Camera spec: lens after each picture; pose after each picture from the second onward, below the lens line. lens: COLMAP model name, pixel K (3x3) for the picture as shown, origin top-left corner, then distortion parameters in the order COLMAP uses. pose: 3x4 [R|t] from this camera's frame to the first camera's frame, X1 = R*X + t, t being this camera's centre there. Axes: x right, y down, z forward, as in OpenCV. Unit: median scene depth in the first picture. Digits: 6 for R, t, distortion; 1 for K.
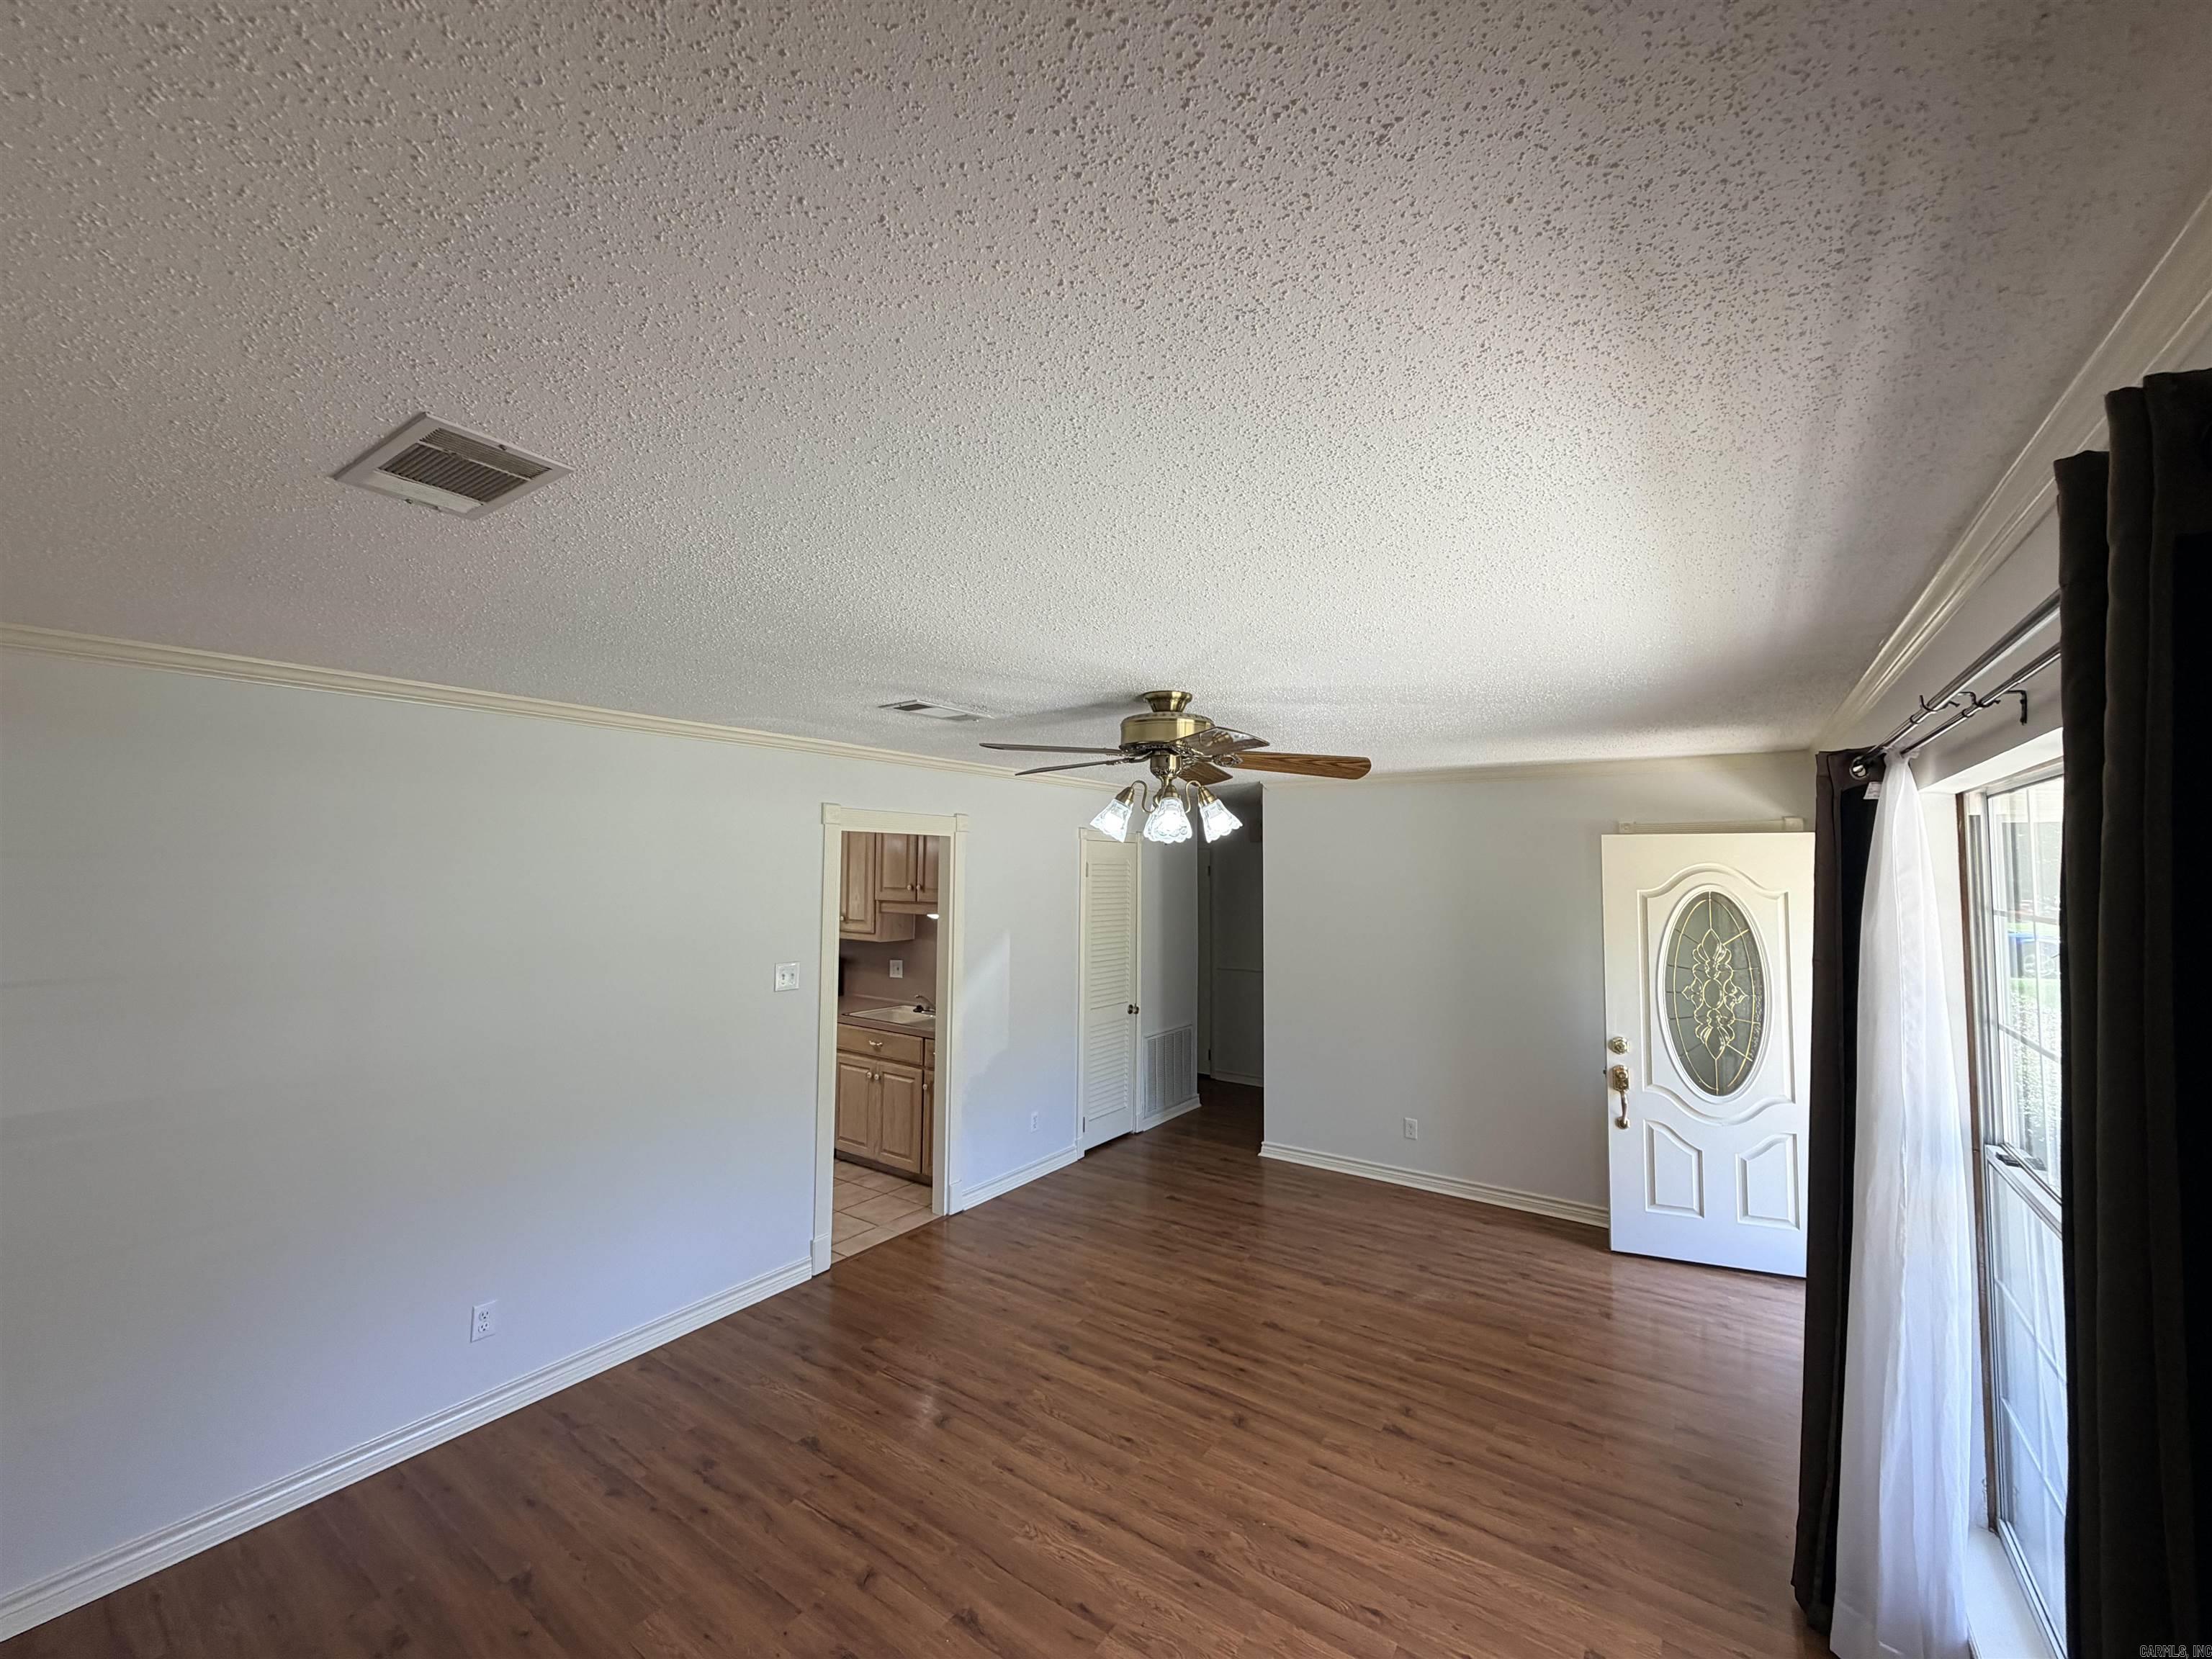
lens RADIAL K [[882.0, 0, 1099.8], [0, 882.0, 825.8], [0, 0, 1]] dist [-0.000547, -0.000187]
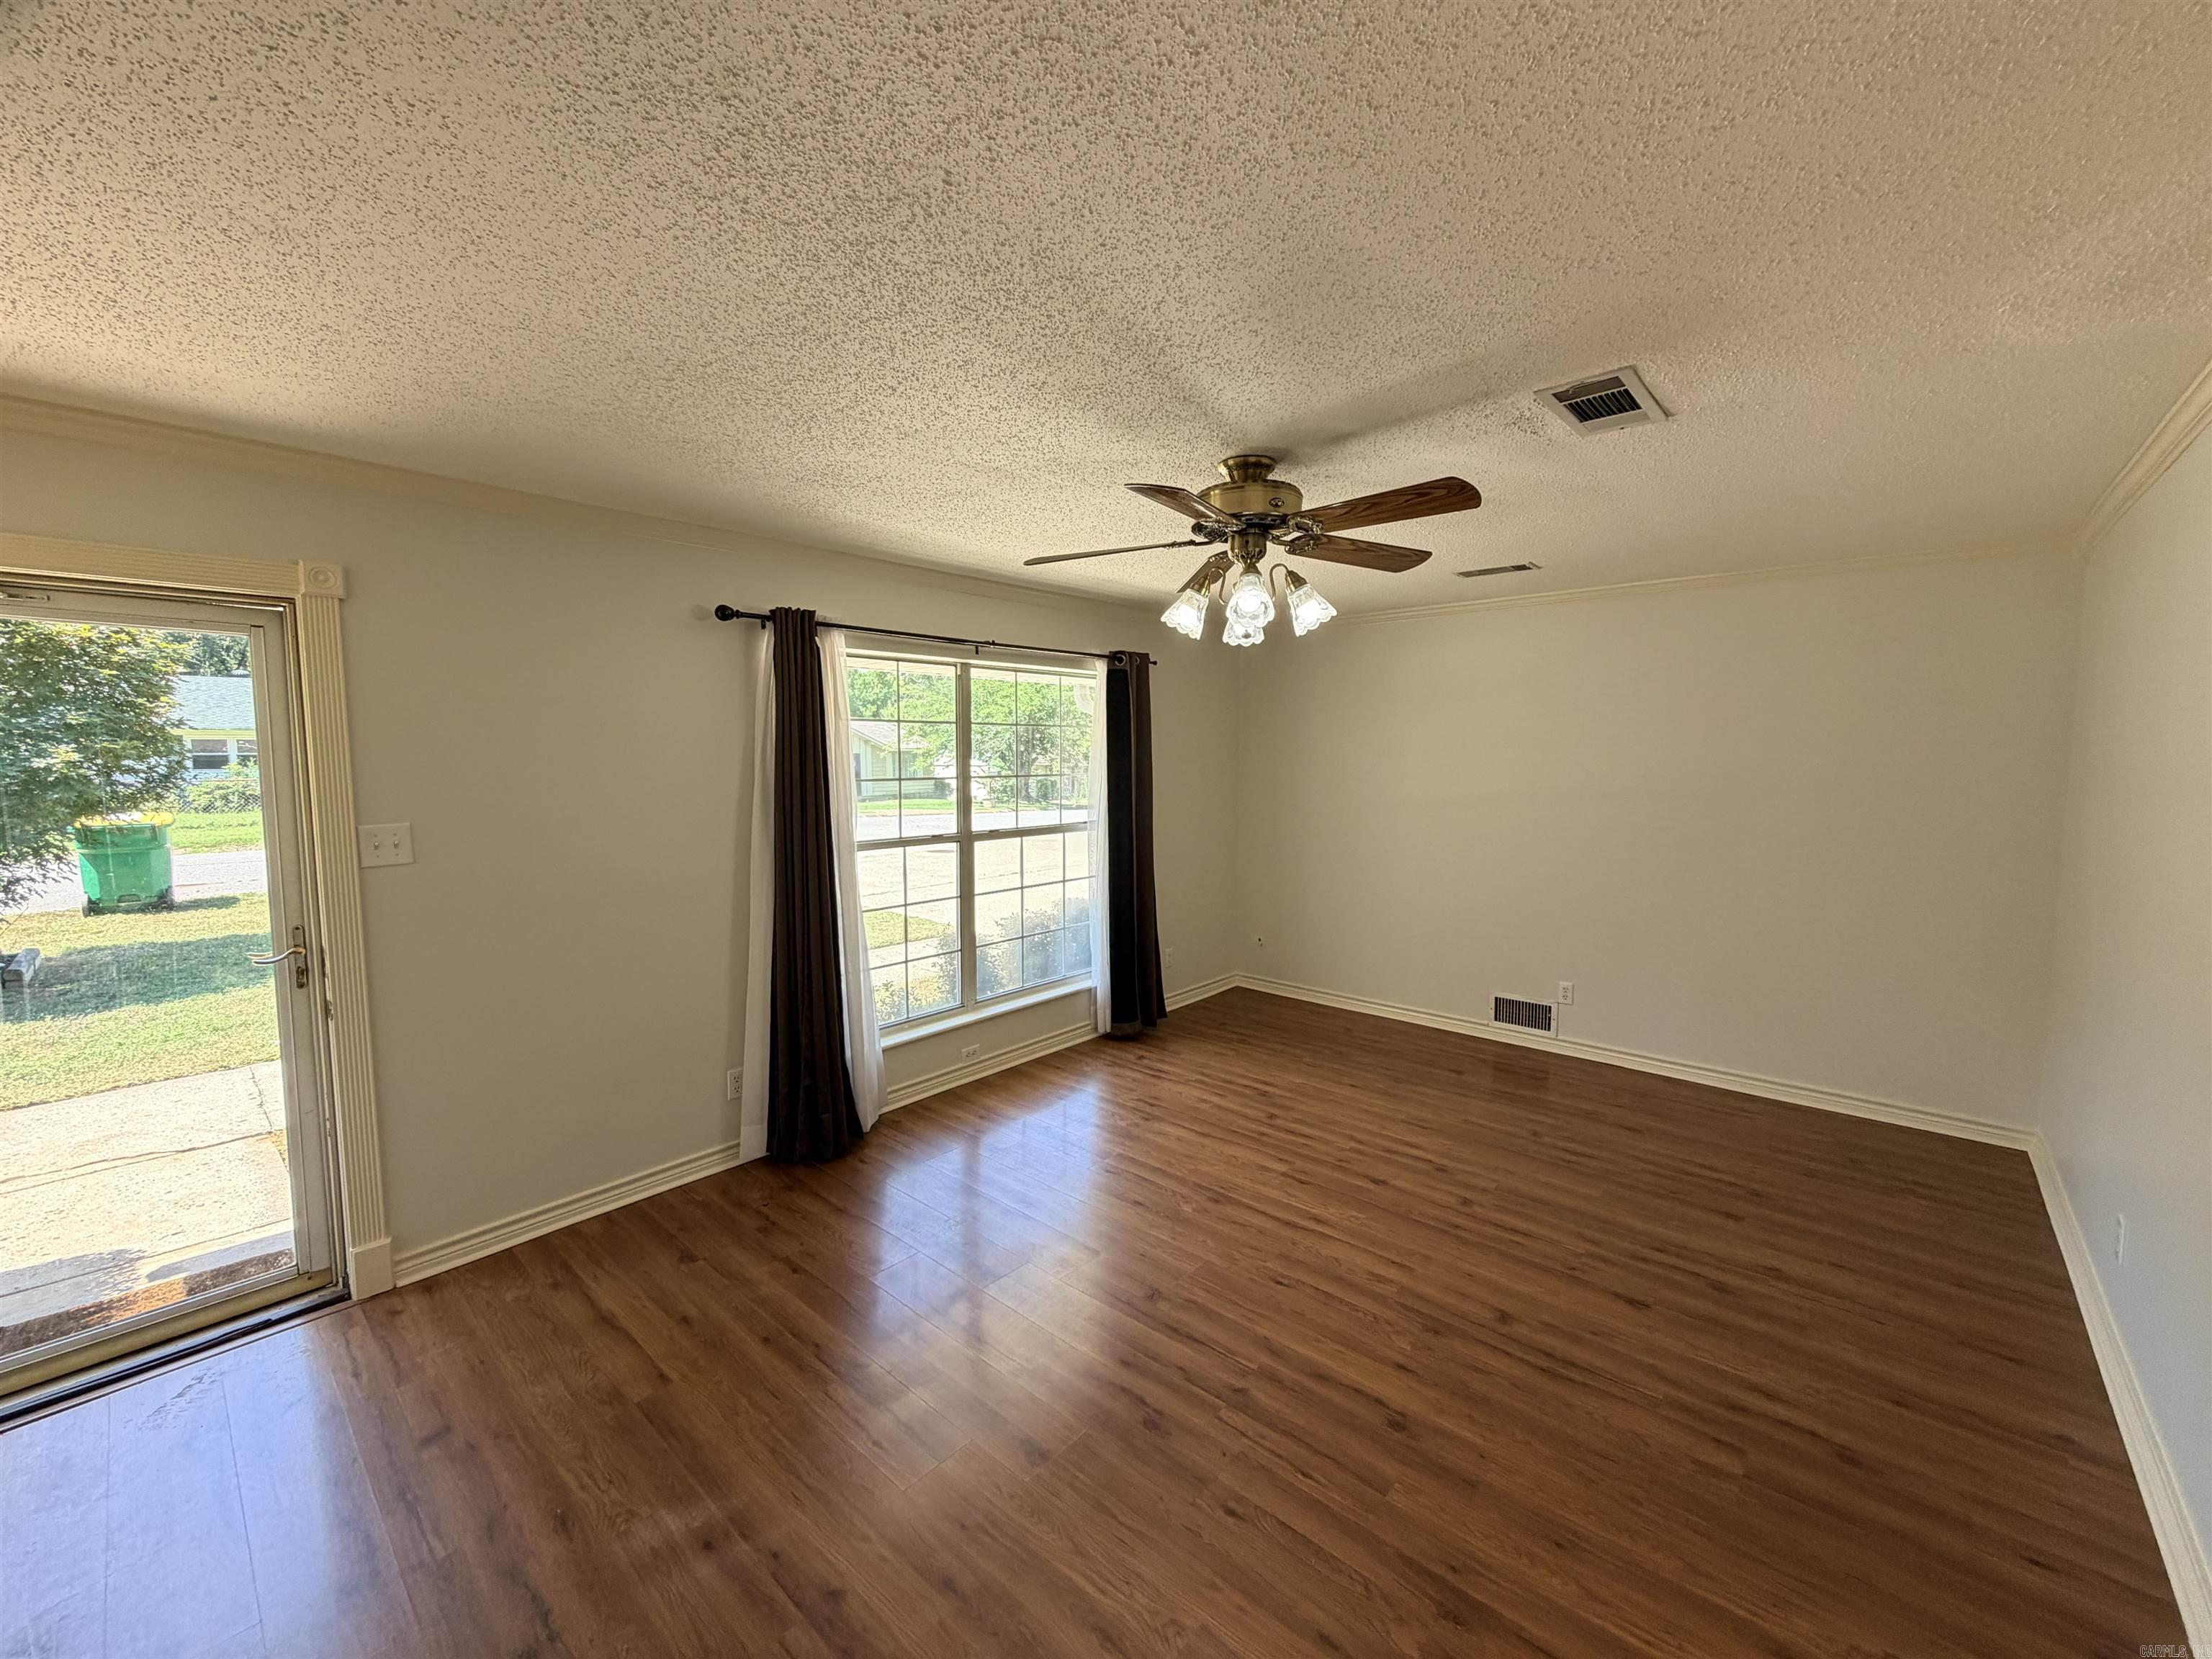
lens RADIAL K [[882.0, 0, 1099.8], [0, 882.0, 825.8], [0, 0, 1]] dist [-0.000547, -0.000187]
pose [[-0.992813, -0.011895, 0.119080, 0.117748], [-0.007699, 0.999335, 0.035632, 0.182658], [-0.119424, 0.034459, -0.992245, 1.958748]]
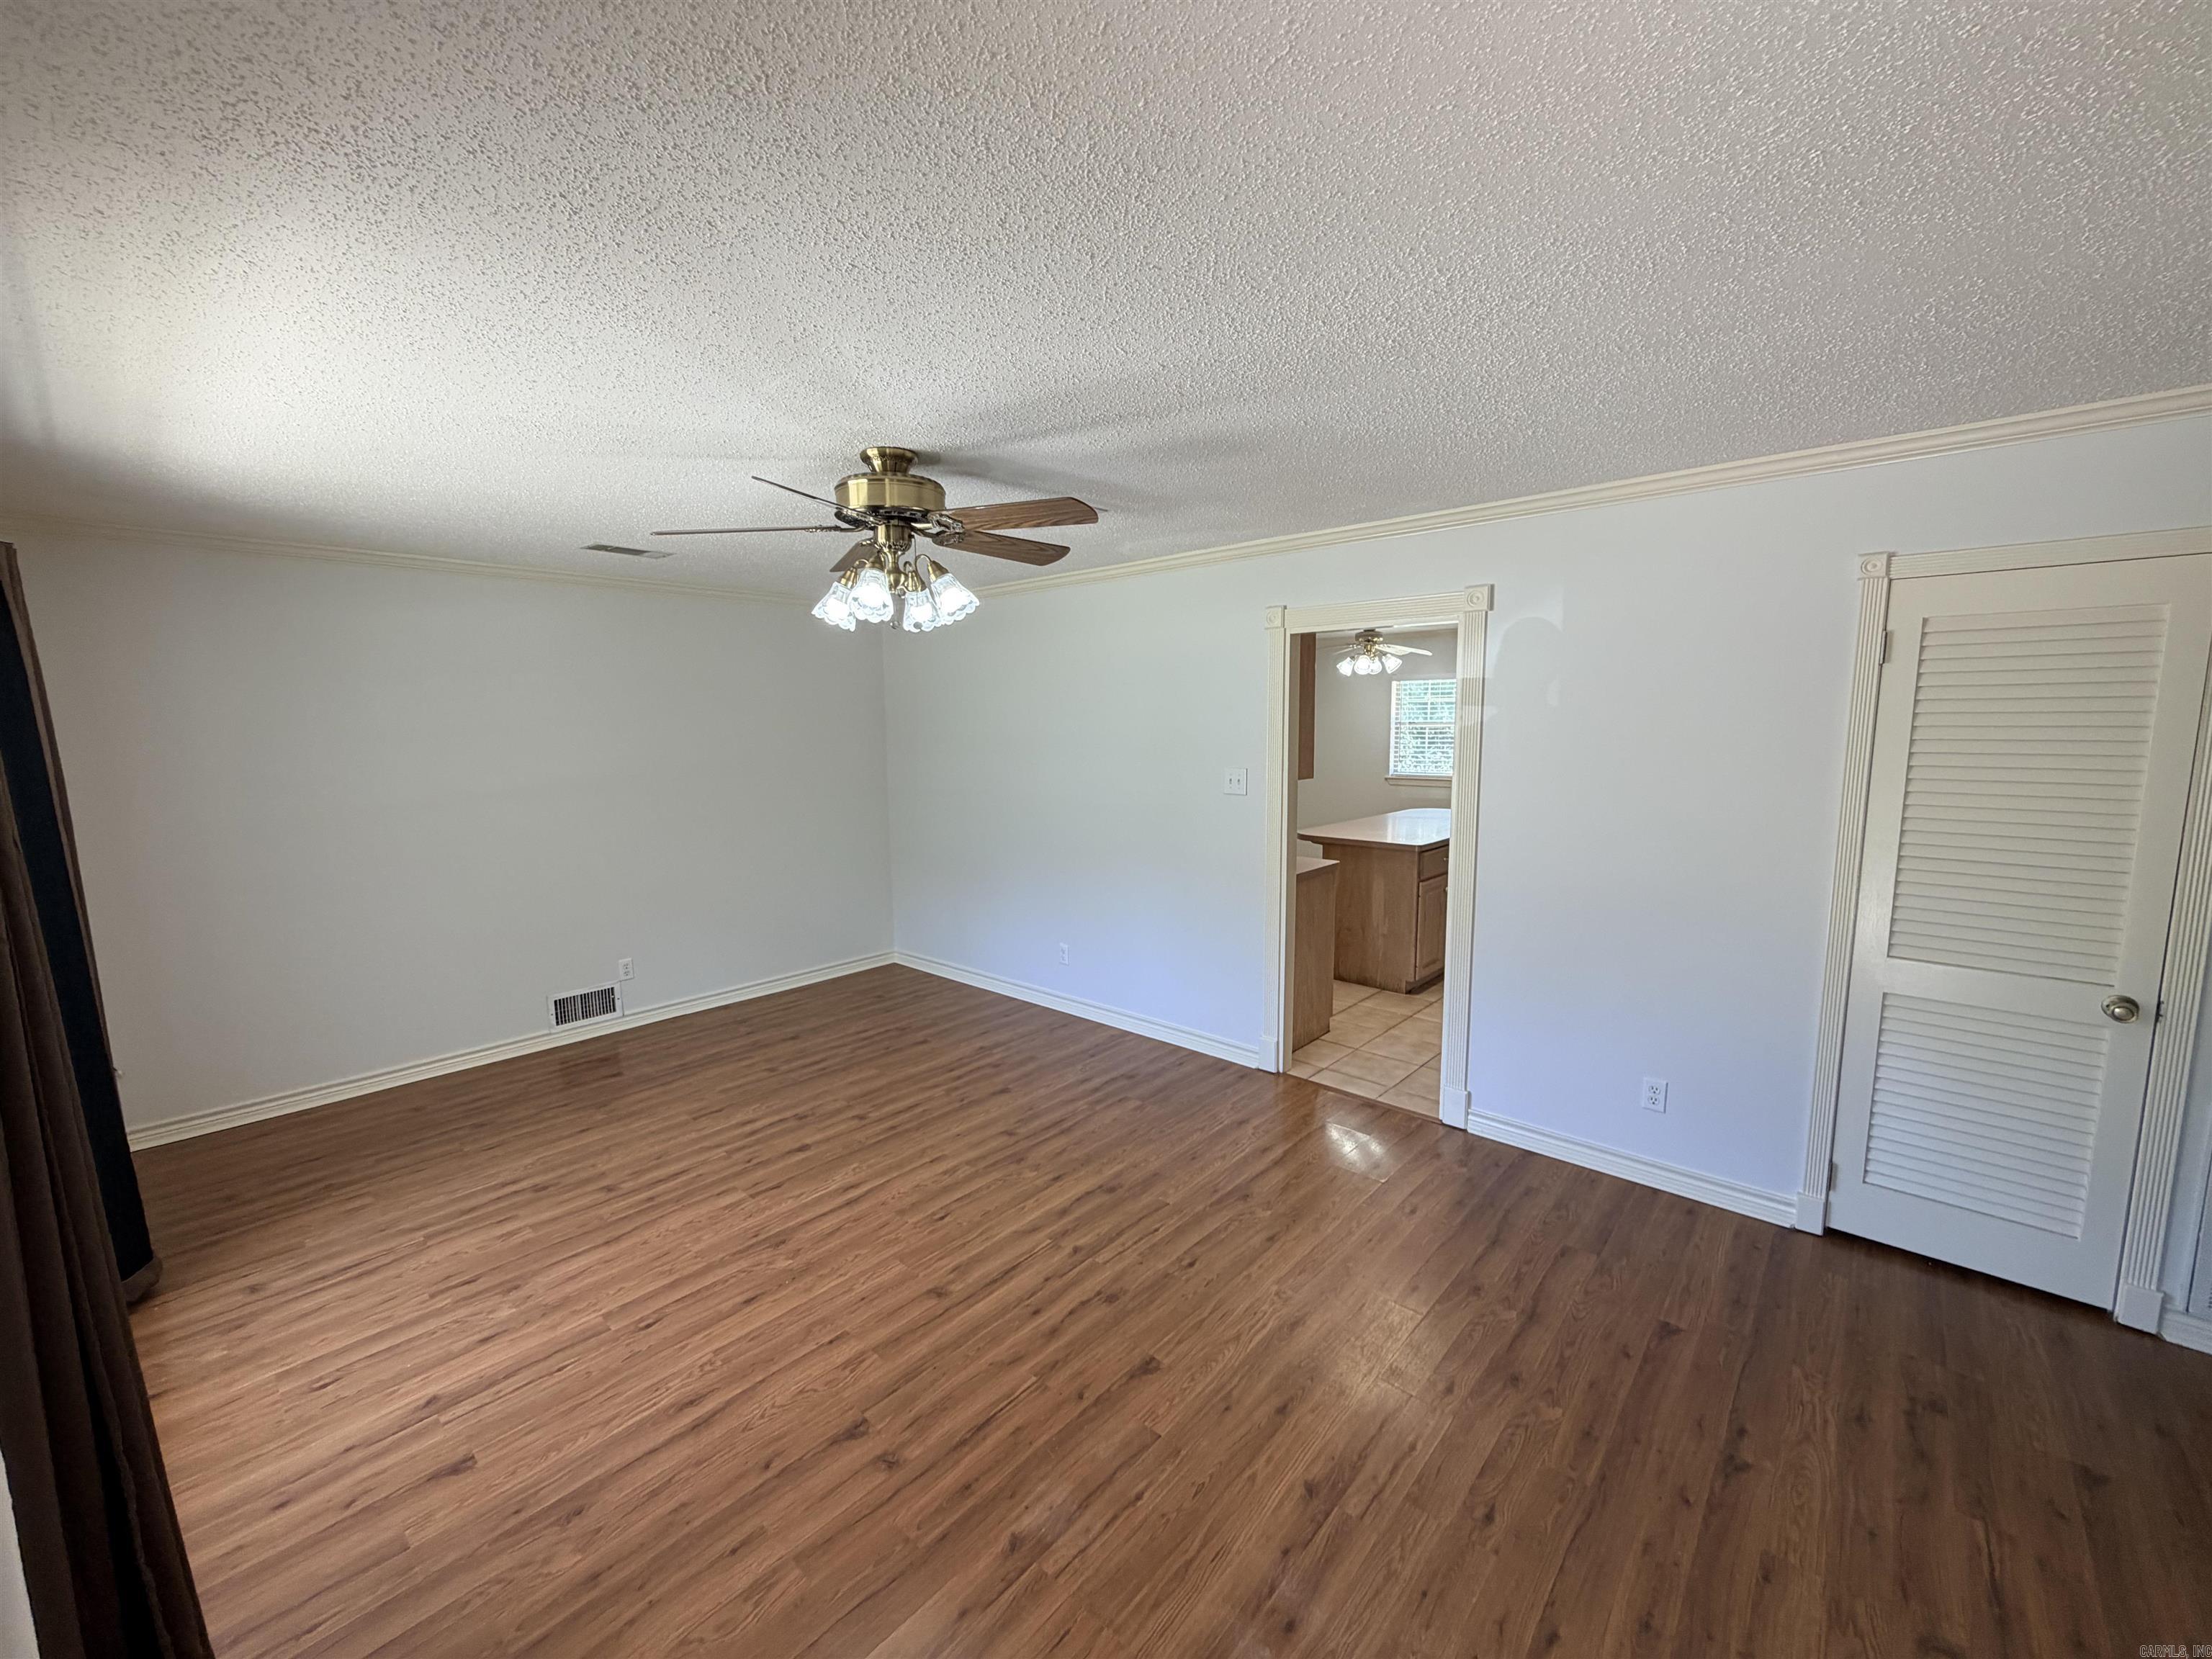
lens RADIAL K [[882.0, 0, 1099.8], [0, 882.0, 825.8], [0, 0, 1]] dist [-0.000547, -0.000187]
pose [[-0.115528, 0.115691, -0.986544, 0.991379], [0.056767, 0.992340, 0.109723, 0.138282], [0.991681, -0.043327, -0.121211, 1.346777]]
